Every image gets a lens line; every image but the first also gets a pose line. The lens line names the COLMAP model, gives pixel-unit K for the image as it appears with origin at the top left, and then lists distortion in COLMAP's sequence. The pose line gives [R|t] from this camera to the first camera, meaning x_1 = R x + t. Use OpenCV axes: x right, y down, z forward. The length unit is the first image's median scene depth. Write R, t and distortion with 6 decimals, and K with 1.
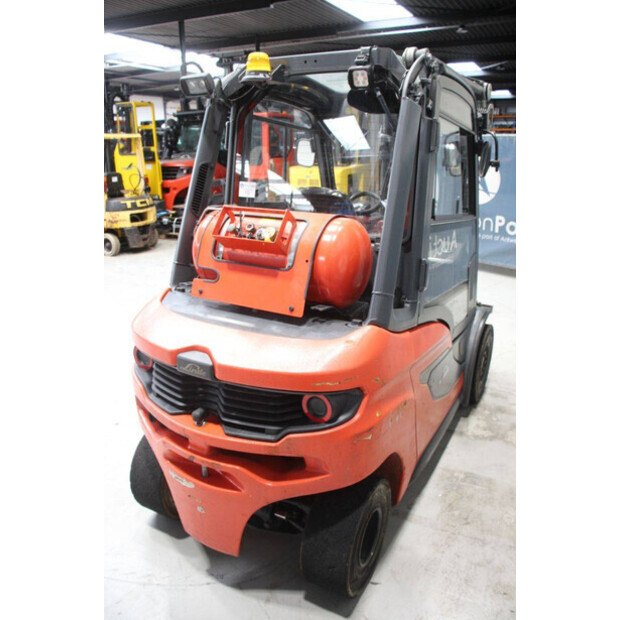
lens RADIAL K [[508.7, 0, 310.0], [0, 508.7, 310.0], [0, 0, 1]] dist [-0.175149, 0.155189]
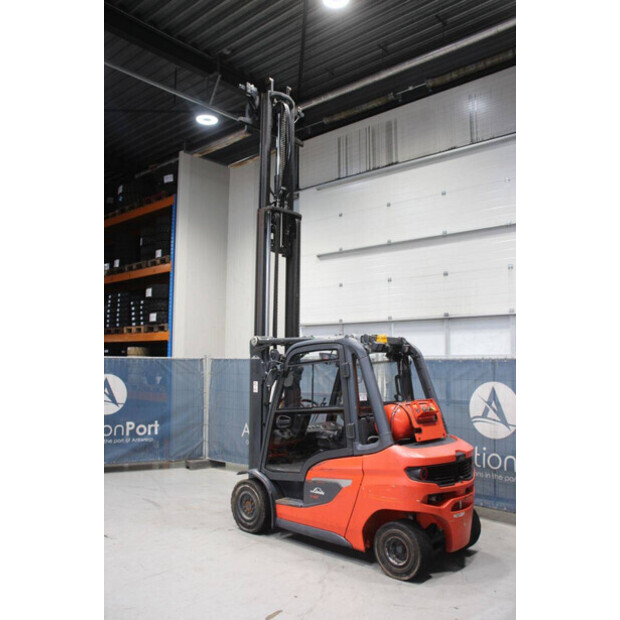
lens RADIAL K [[552.3, 0, 310.0], [0, 552.3, 310.0], [0, 0, 1]] dist [-0.148122, 0.166876]
pose [[0.243997, 0.096719, 0.964941, -2.844358], [0.294566, 0.940611, -0.168765, -0.320724], [-0.923957, 0.325417, 0.201016, 0.807779]]
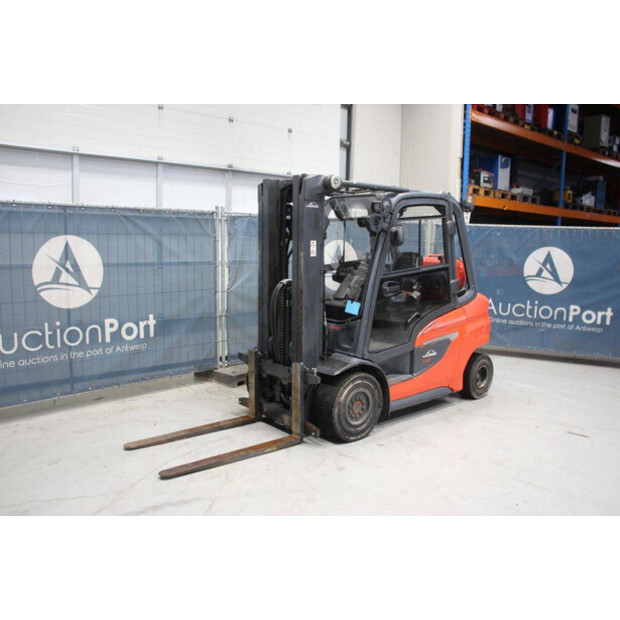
lens RADIAL K [[542.9, 0, 310.0], [0, 542.9, 310.0], [0, 0, 1]] dist [-0.105577, 0.013871]
pose [[-0.936771, -0.064784, 0.343895, -0.479070], [0.088812, 0.906528, 0.412697, -1.225357], [-0.338486, 0.417144, -0.843456, 3.890996]]
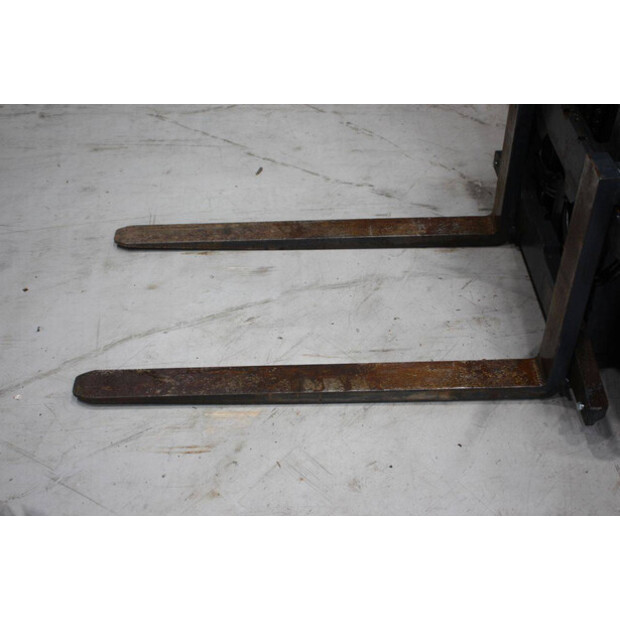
lens RADIAL K [[796.1, 0, 310.0], [0, 796.1, 310.0], [0, 0, 1]] dist [0.008860, 0.022795]
pose [[-0.507292, -0.573243, 0.643465, -0.153925], [0.278015, 0.597890, 0.751821, -0.738176], [-0.815697, 0.560286, -0.143935, 2.593960]]
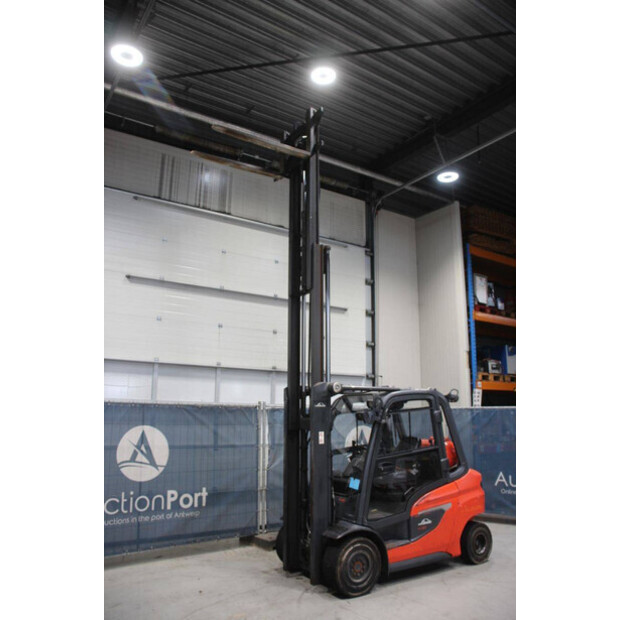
lens RADIAL K [[508.7, 0, 310.0], [0, 508.7, 310.0], [0, 0, 1]] dist [-0.175149, 0.155189]
pose [[-0.883272, 0.089465, 0.460246, -0.966474], [0.140484, 0.987026, 0.077745, -1.433387], [-0.447319, 0.133328, -0.884381, 4.238290]]
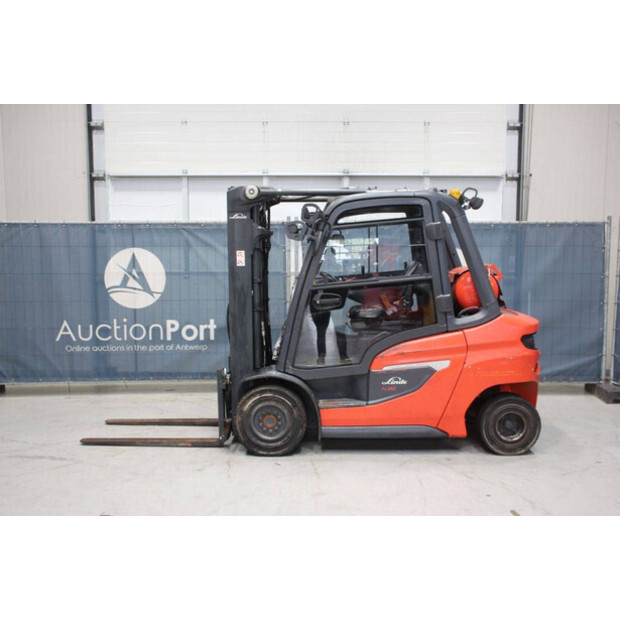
lens RADIAL K [[667.2, 0, 310.0], [0, 667.2, 310.0], [0, 0, 1]] dist [-0.046593, 0.034895]
pose [[-0.469809, -0.086674, 0.878503, -2.315352], [0.277088, 0.930395, 0.239976, -0.925773], [-0.838154, 0.356165, -0.413092, 2.901013]]
